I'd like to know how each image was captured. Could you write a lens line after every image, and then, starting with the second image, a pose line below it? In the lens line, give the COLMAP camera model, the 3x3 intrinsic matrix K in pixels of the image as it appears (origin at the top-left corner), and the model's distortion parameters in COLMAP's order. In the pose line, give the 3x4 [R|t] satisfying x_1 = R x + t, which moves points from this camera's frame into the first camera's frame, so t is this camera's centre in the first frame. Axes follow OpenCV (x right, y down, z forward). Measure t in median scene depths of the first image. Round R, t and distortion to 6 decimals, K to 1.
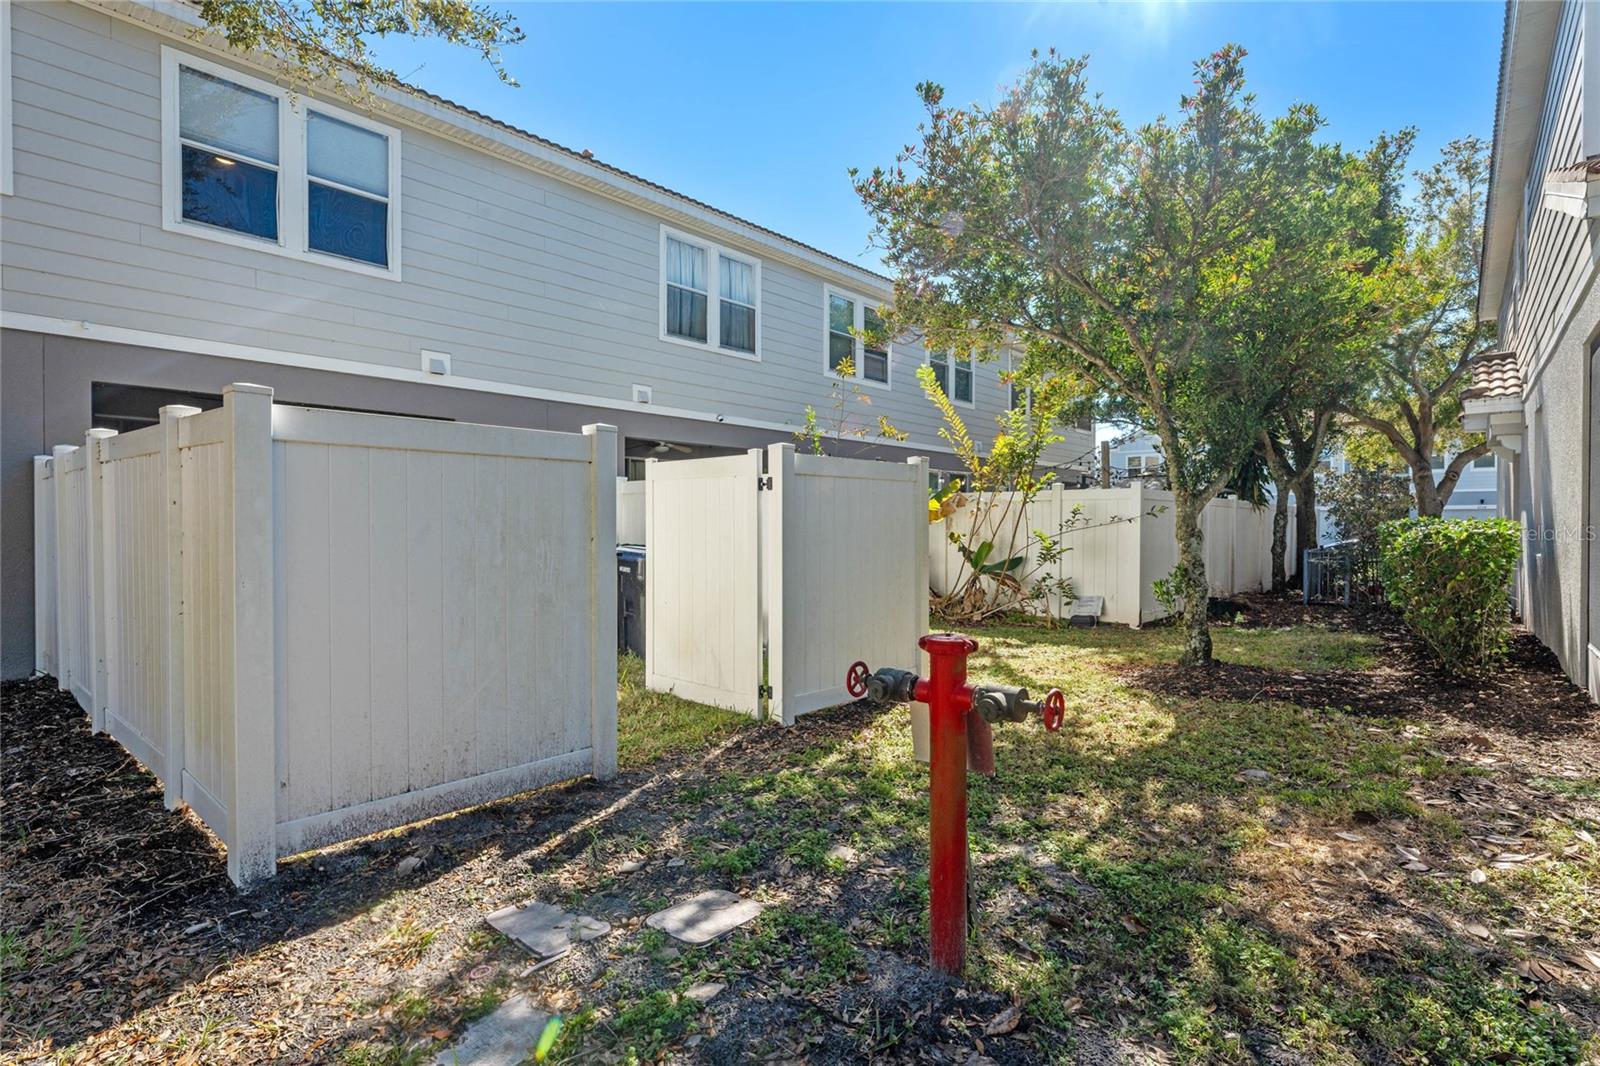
lens RADIAL K [[747.9, 0, 800.0], [0, 747.9, 533.0], [0, 0, 1]] dist [0.000482, -0.000206]
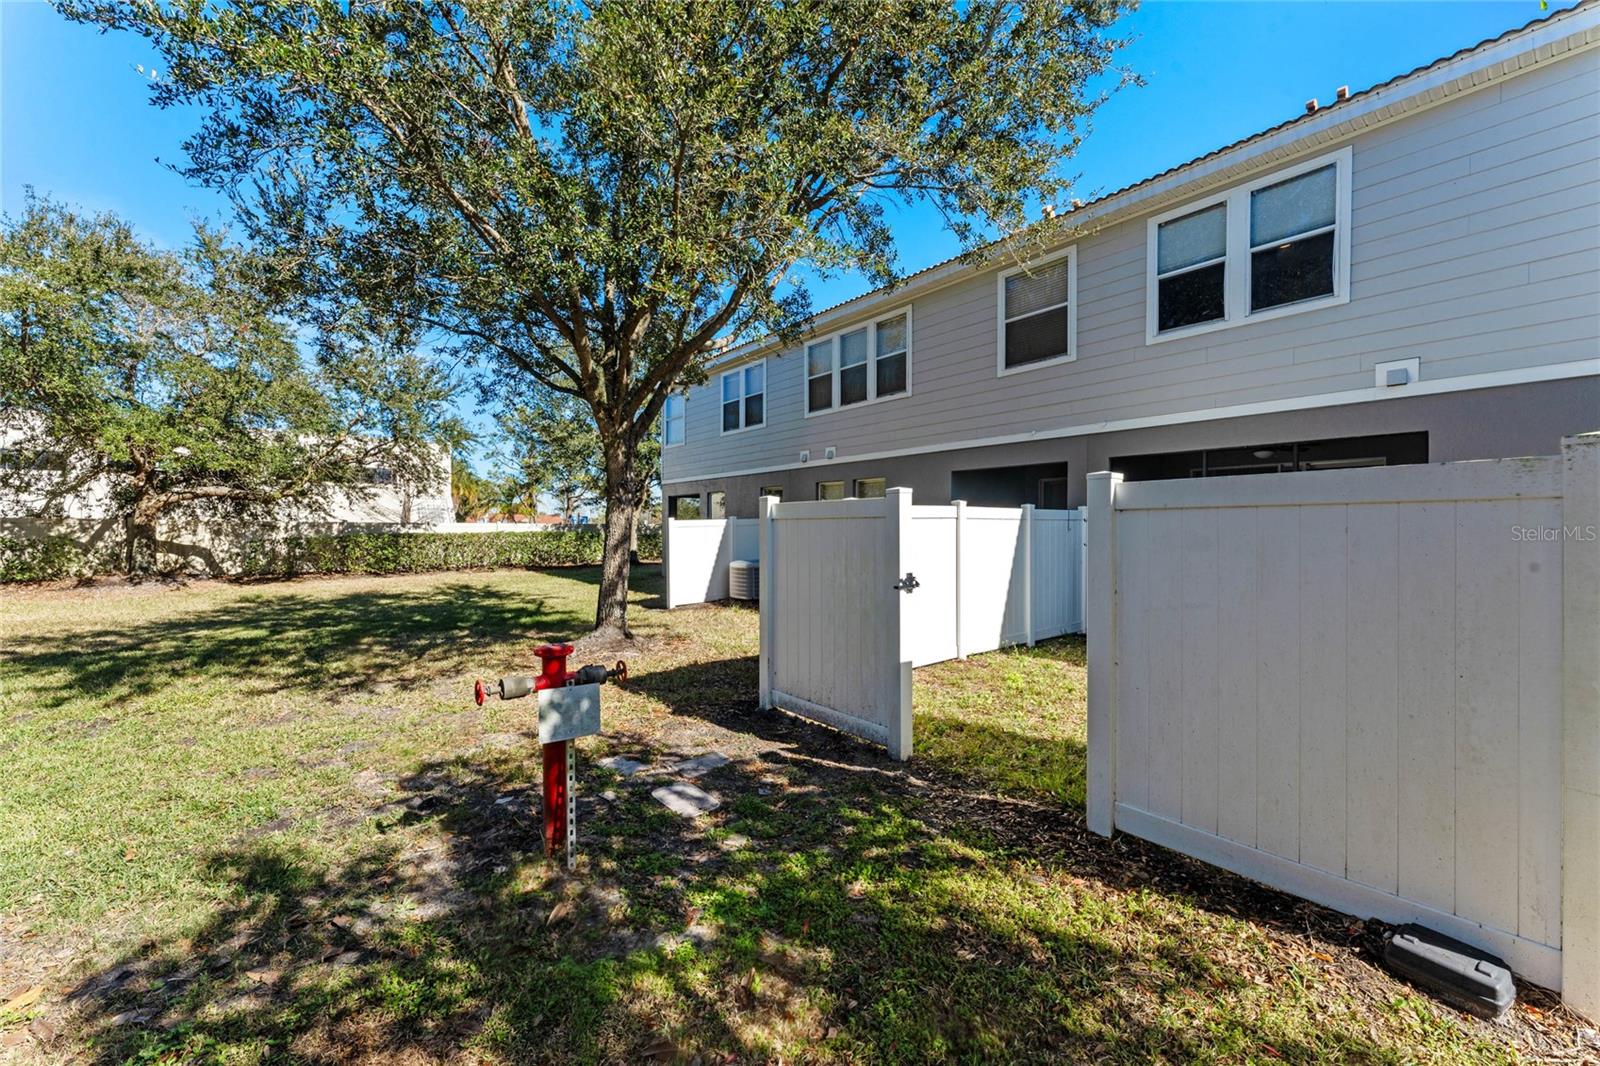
lens RADIAL K [[638.1, 0, 800.0], [0, 638.1, 533.0], [0, 0, 1]] dist [0.001873, 0.000101]
pose [[-0.141183, -0.010367, -0.989929, 0.955494], [-0.033745, 0.999414, -0.005654, -0.042373], [0.989408, 0.032607, -0.141450, 1.135370]]
